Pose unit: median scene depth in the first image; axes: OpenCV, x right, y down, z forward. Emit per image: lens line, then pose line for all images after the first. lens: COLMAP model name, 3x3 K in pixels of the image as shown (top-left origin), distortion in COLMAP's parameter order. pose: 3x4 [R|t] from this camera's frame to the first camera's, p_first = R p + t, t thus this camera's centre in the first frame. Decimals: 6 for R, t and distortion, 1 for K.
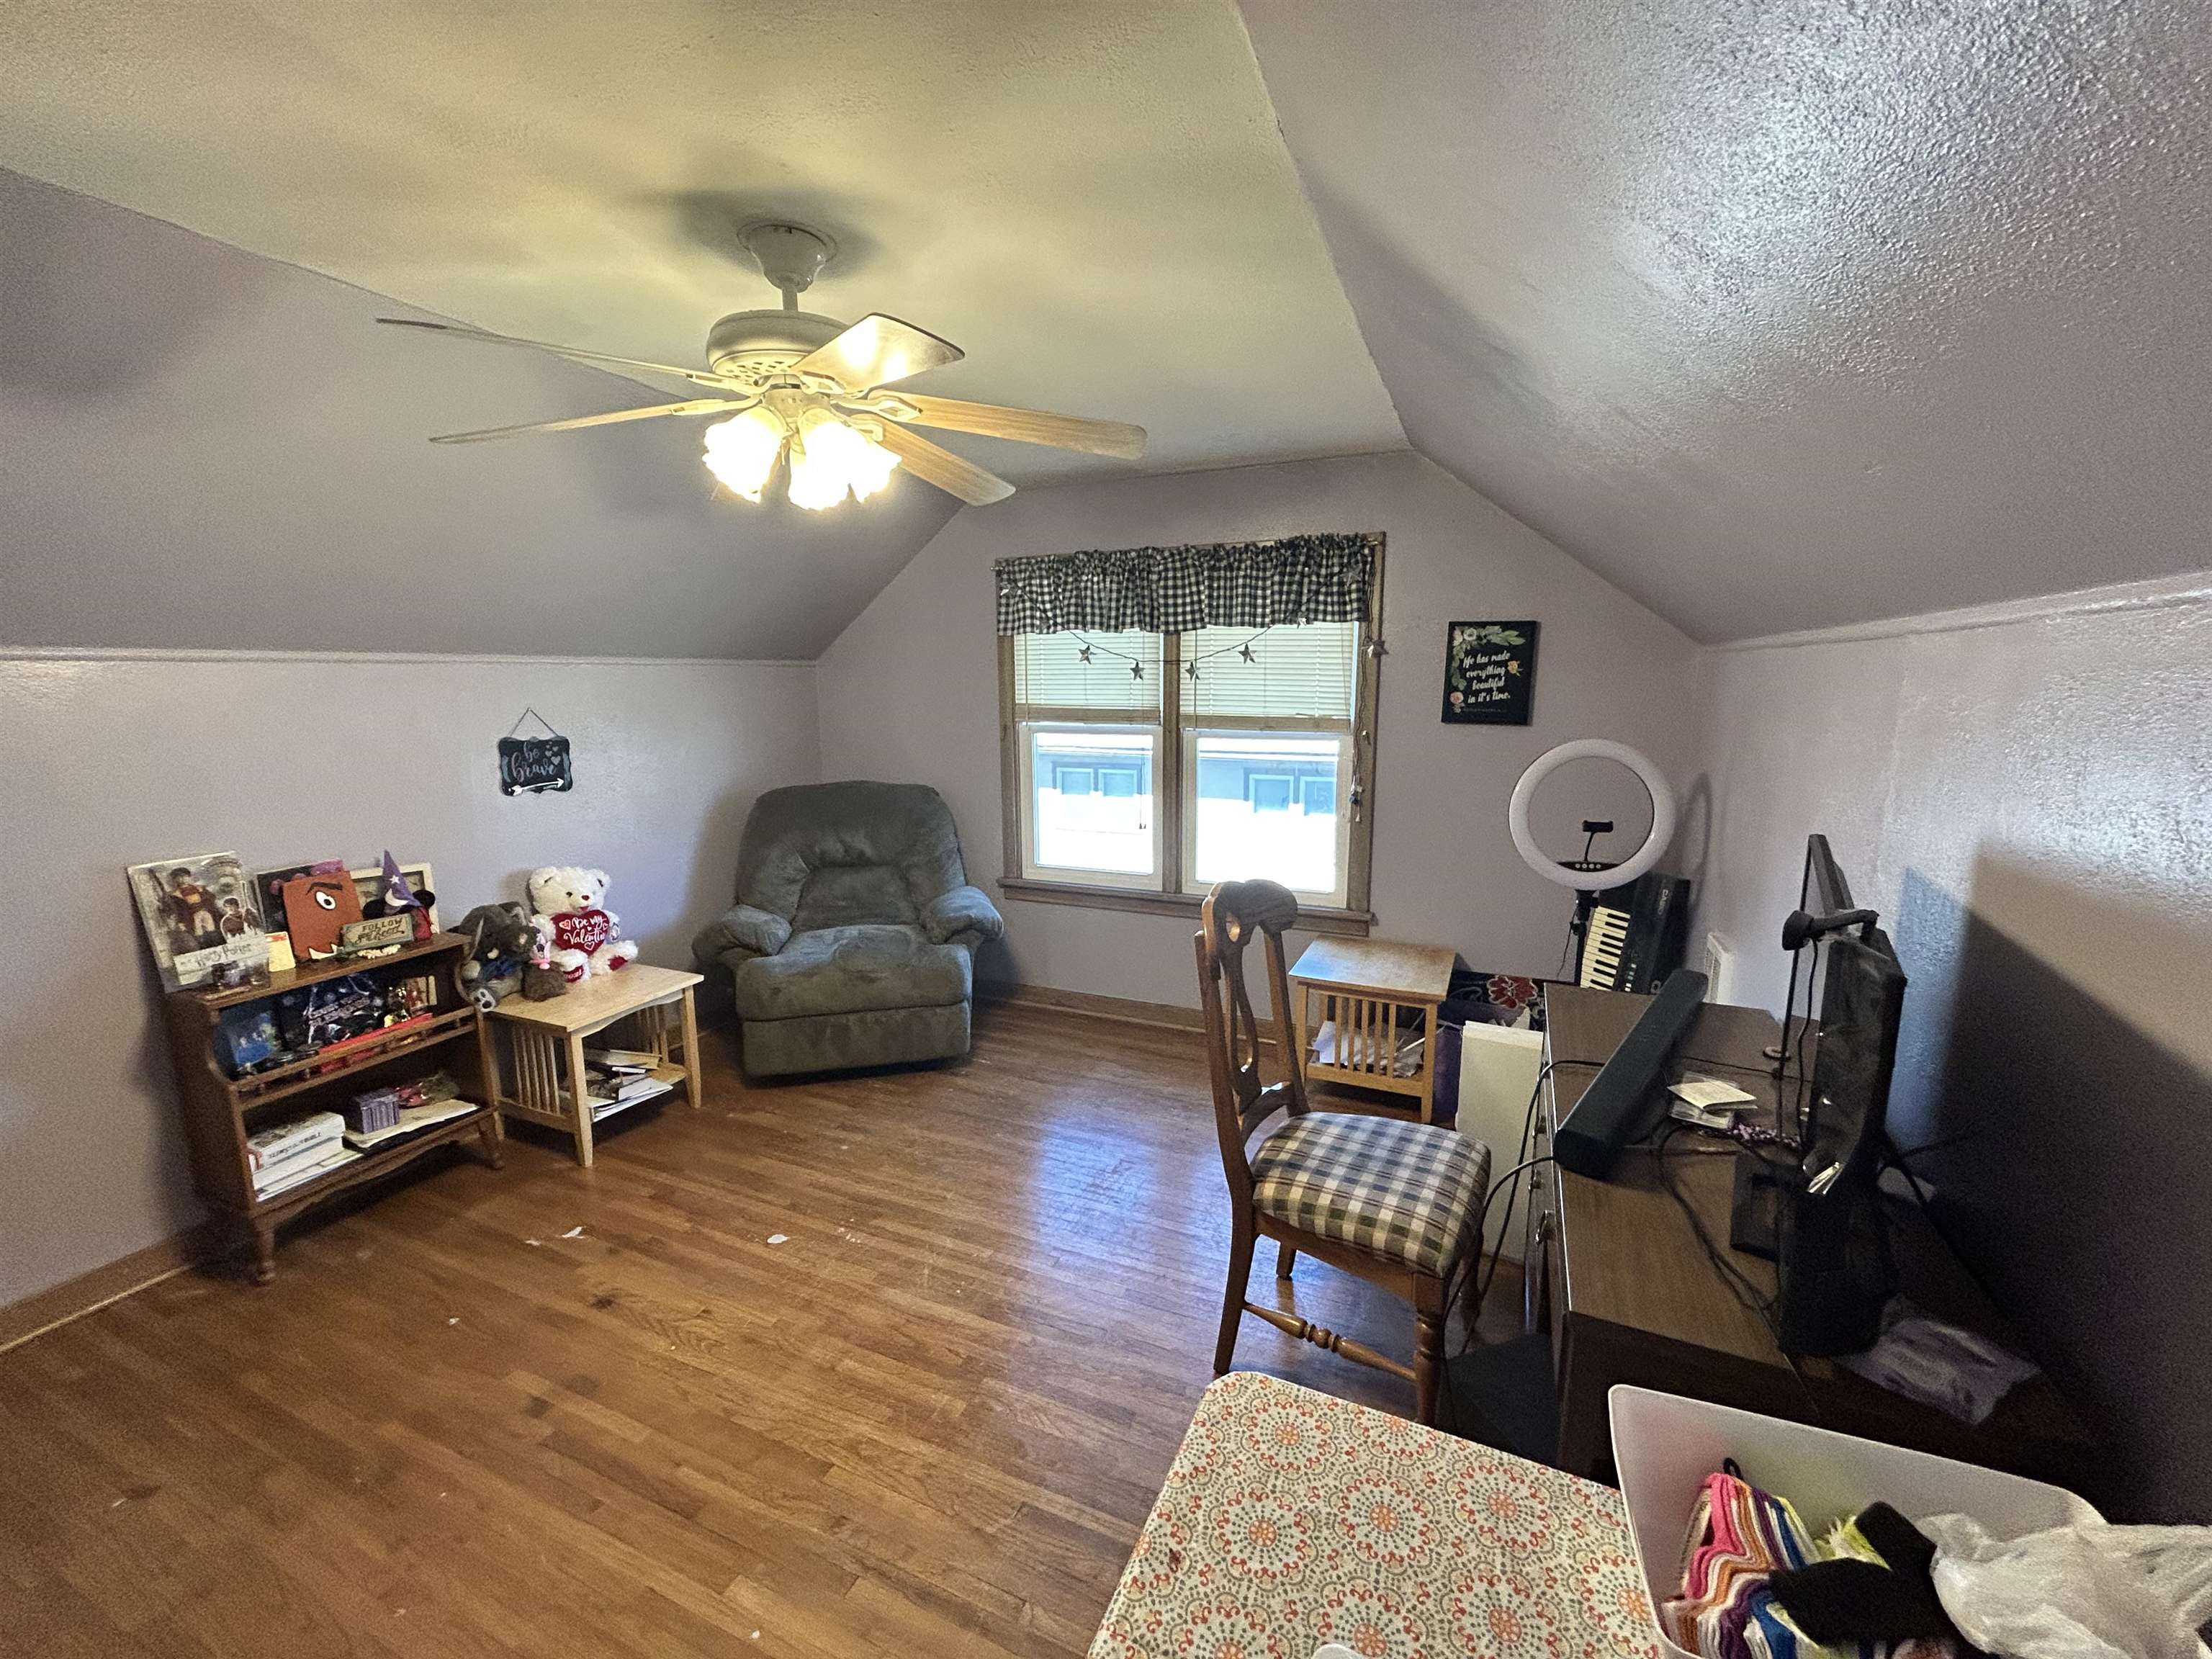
lens RADIAL K [[887.6, 0, 1100.9], [0, 887.6, 827.8], [0, 0, 1]] dist [-0.000796, 0.000061]
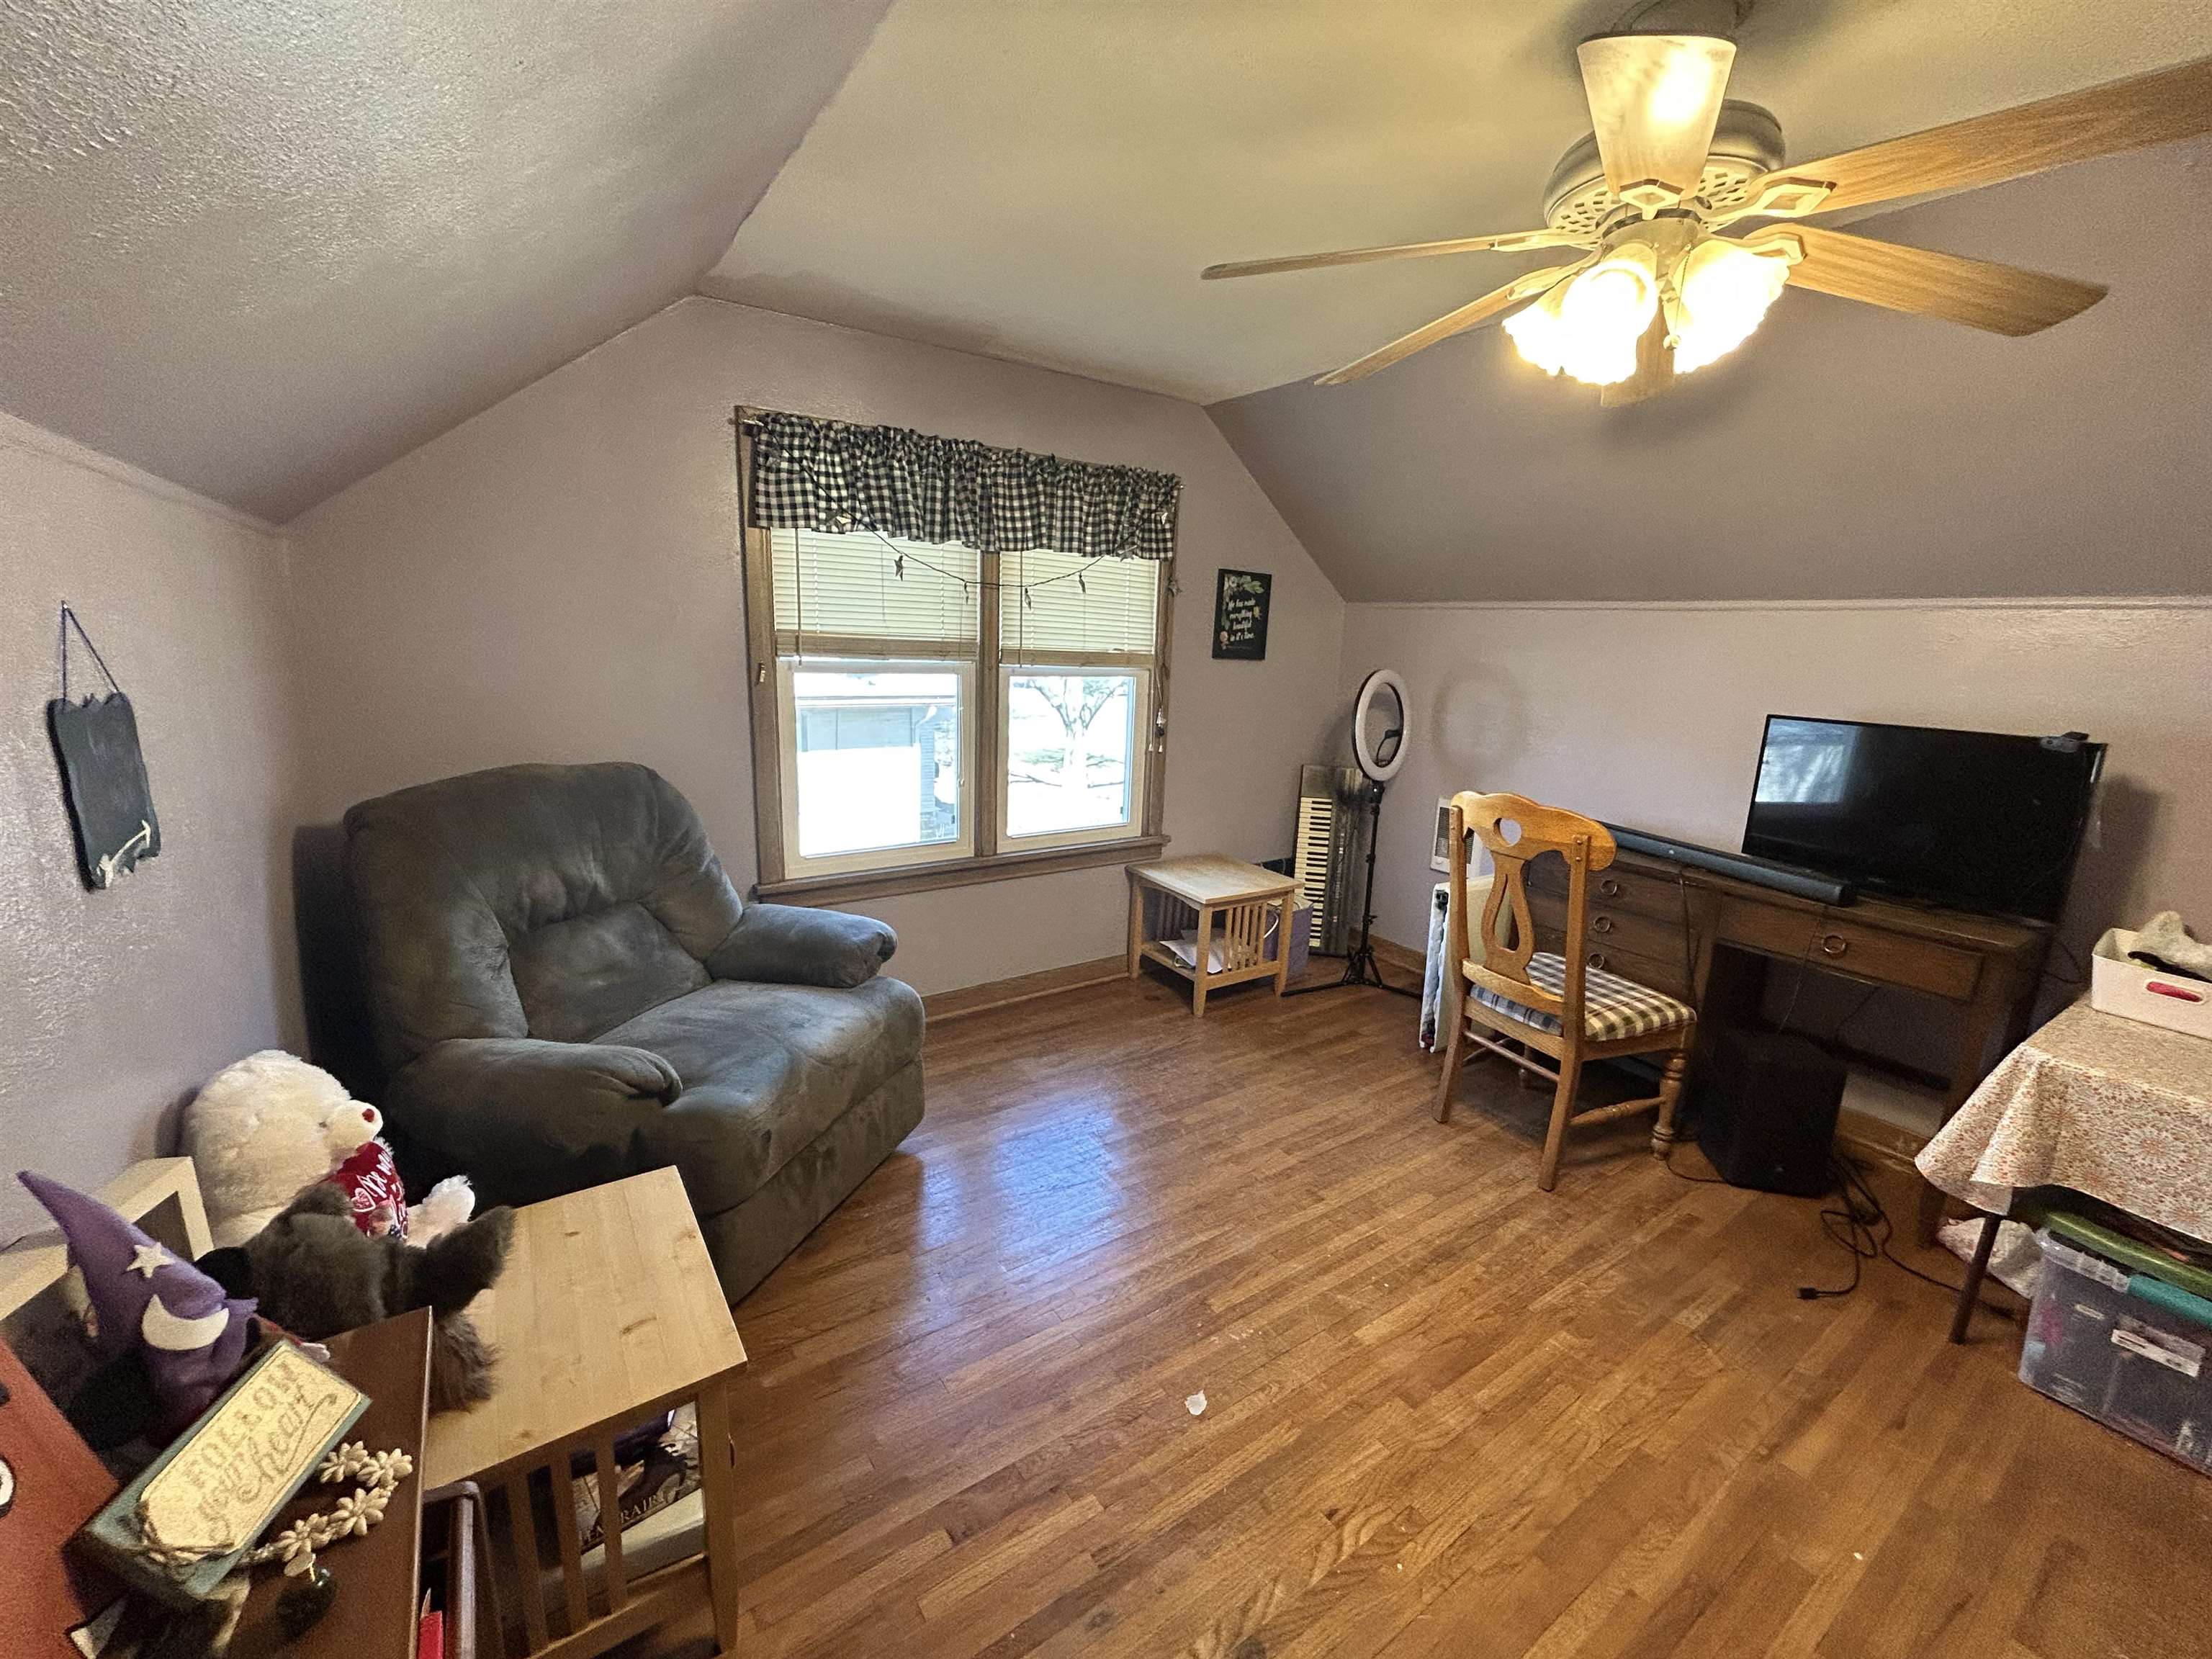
lens RADIAL K [[887.6, 0, 1100.9], [0, 887.6, 827.8], [0, 0, 1]] dist [-0.000796, 0.000061]
pose [[0.529830, -0.153004, 0.834188, -0.647556], [0.107208, 0.987785, 0.113084, -0.044536], [-0.841300, 0.029517, 0.539761, 0.483931]]
